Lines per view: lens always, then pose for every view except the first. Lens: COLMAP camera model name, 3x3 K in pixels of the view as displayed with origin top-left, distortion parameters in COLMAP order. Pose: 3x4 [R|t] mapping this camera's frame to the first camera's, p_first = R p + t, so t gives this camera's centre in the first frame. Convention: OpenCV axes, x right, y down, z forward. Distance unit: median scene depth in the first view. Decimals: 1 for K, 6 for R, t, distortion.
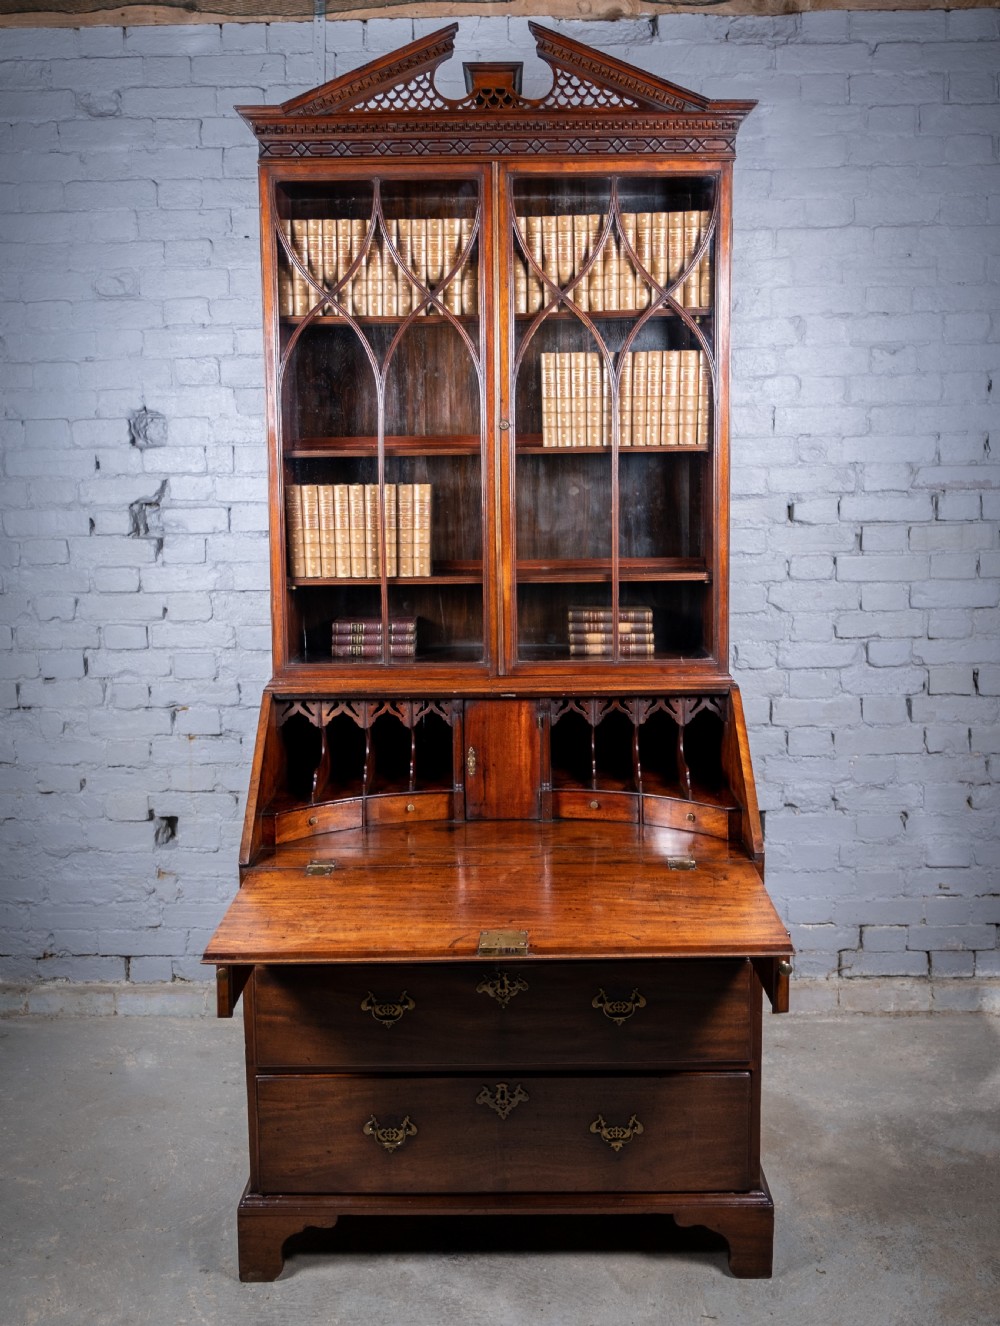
lens RADIAL K [[1275.9, 0, 508.6], [0, 1275.9, 585.3], [0, 0, 1]] dist [0.006952, -0.013974]
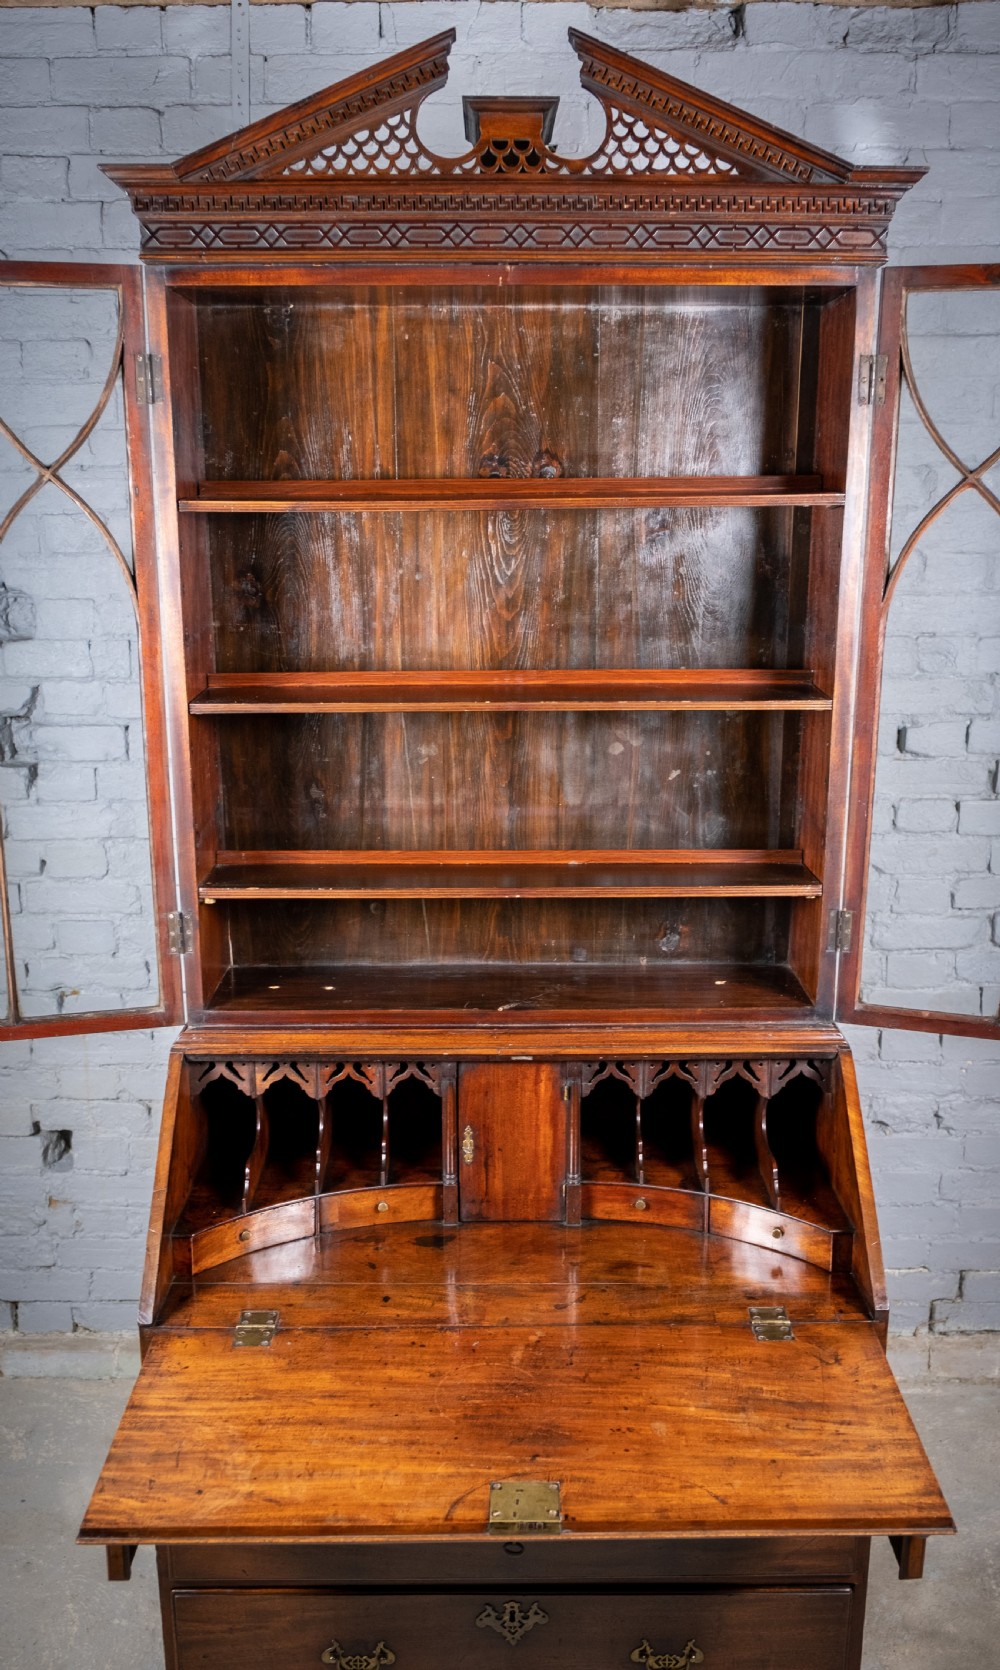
lens RADIAL K [[1454.2, 0, 506.8], [0, 1454.2, 890.3], [0, 0, 1]] dist [-0.007115, -0.008415]
pose [[0.999843, 0.006434, 0.016537, -0.022415], [-0.008842, 0.988658, 0.149926, -0.124608], [-0.015385, -0.150048, 0.988559, 0.226213]]
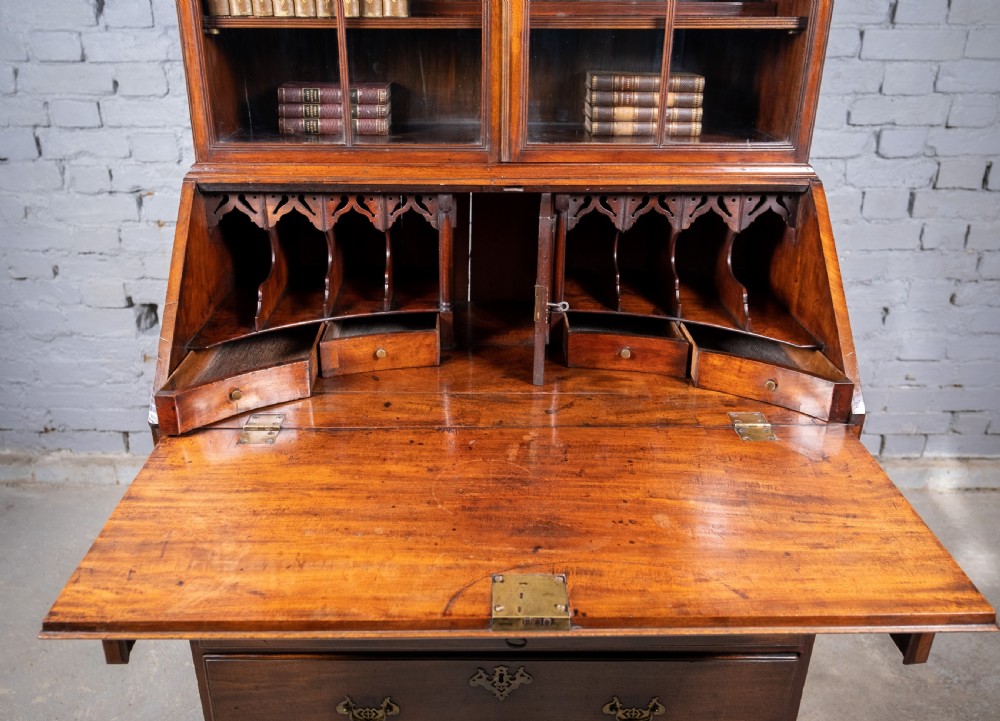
lens RADIAL K [[818.8, 0, 476.2], [0, 818.8, 364.2], [0, 0, 1]] dist [-0.008240, 0.007389]
pose [[0.999784, 0.008210, 0.019117, -0.030573], [-0.013695, 0.951405, 0.307638, 0.036319], [-0.015663, -0.307834, 0.951311, 0.513522]]
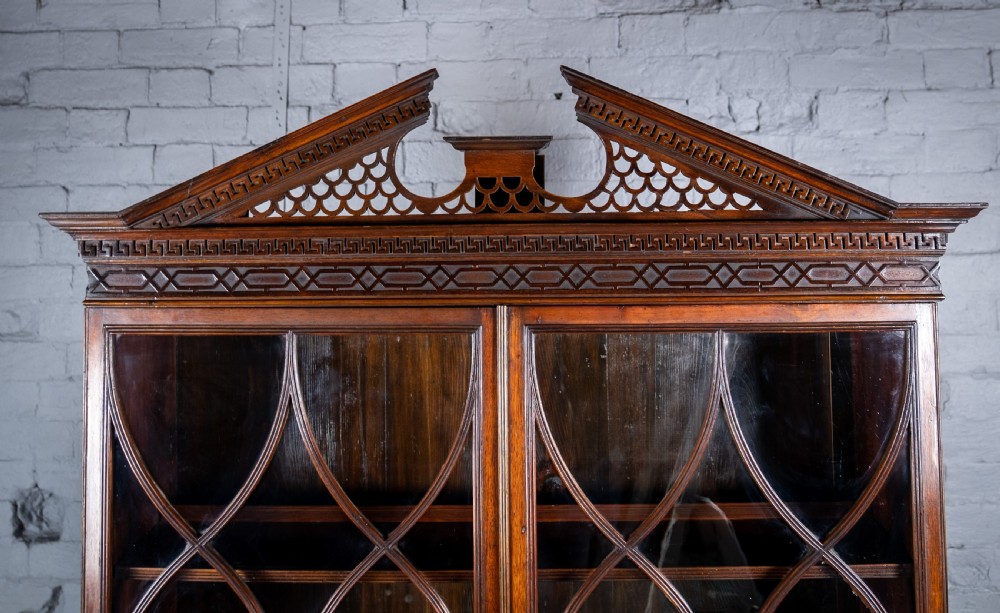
lens RADIAL K [[999.9, 0, 492.7], [0, 999.9, 134.8], [0, 0, 1]] dist [-0.016138, 0.031195]
pose [[0.999154, -0.004558, -0.040862, 0.003082], [-0.002390, 0.985716, -0.168399, -0.319611], [0.041046, 0.168354, 0.984872, 0.539638]]
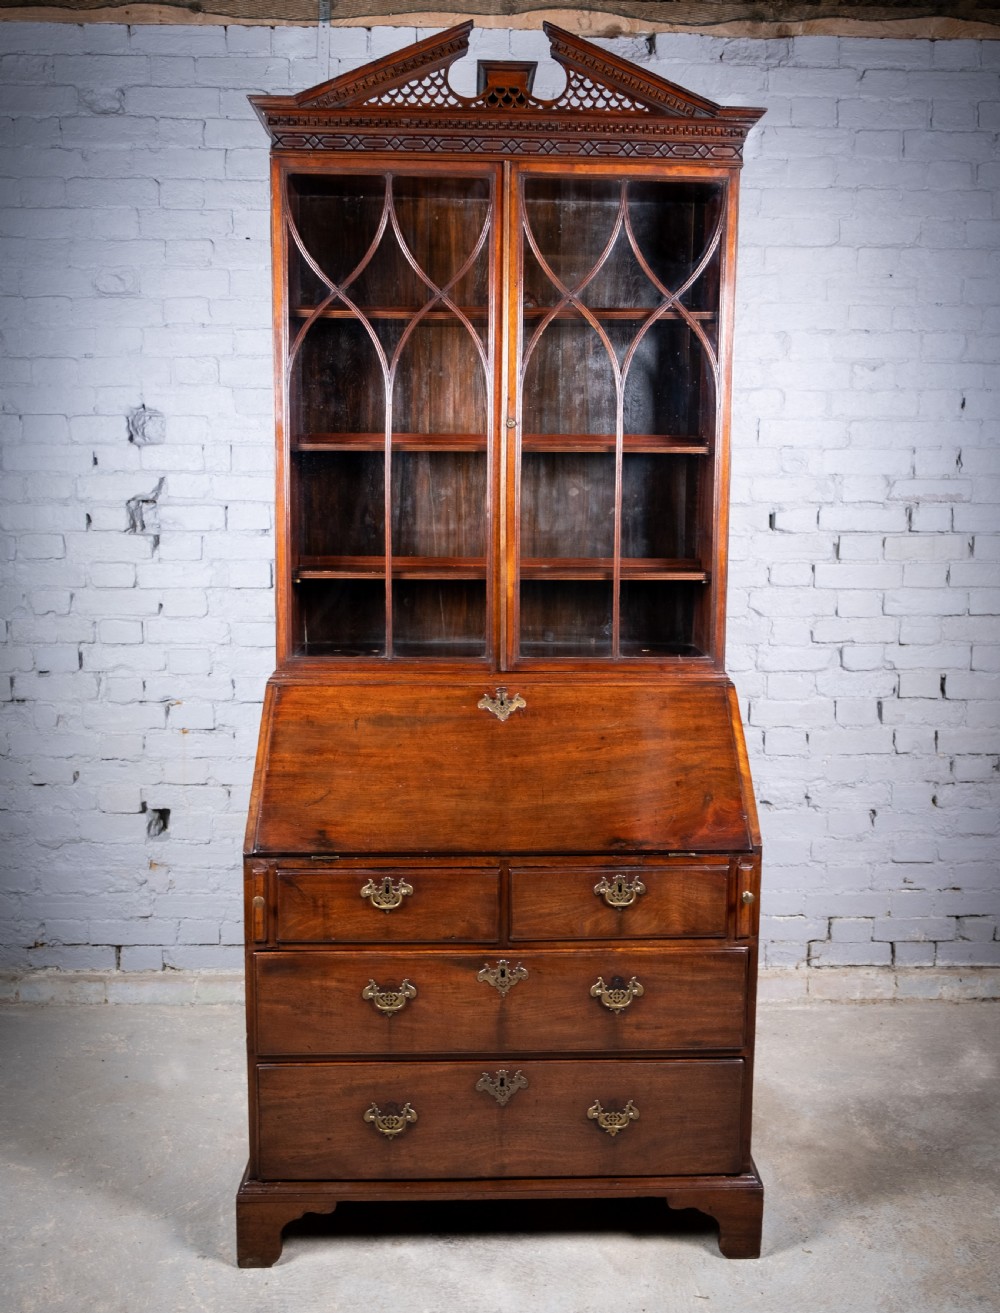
lens RADIAL K [[1190.0, 0, 522.4], [0, 1190.0, 615.6], [0, 0, 1]] dist [0.004217, -0.010870]
pose [[0.998662, 0.015420, 0.049359, -0.038042], [-0.015985, 0.999811, 0.011078, 0.016182], [-0.049179, -0.011852, 0.998720, 0.053730]]
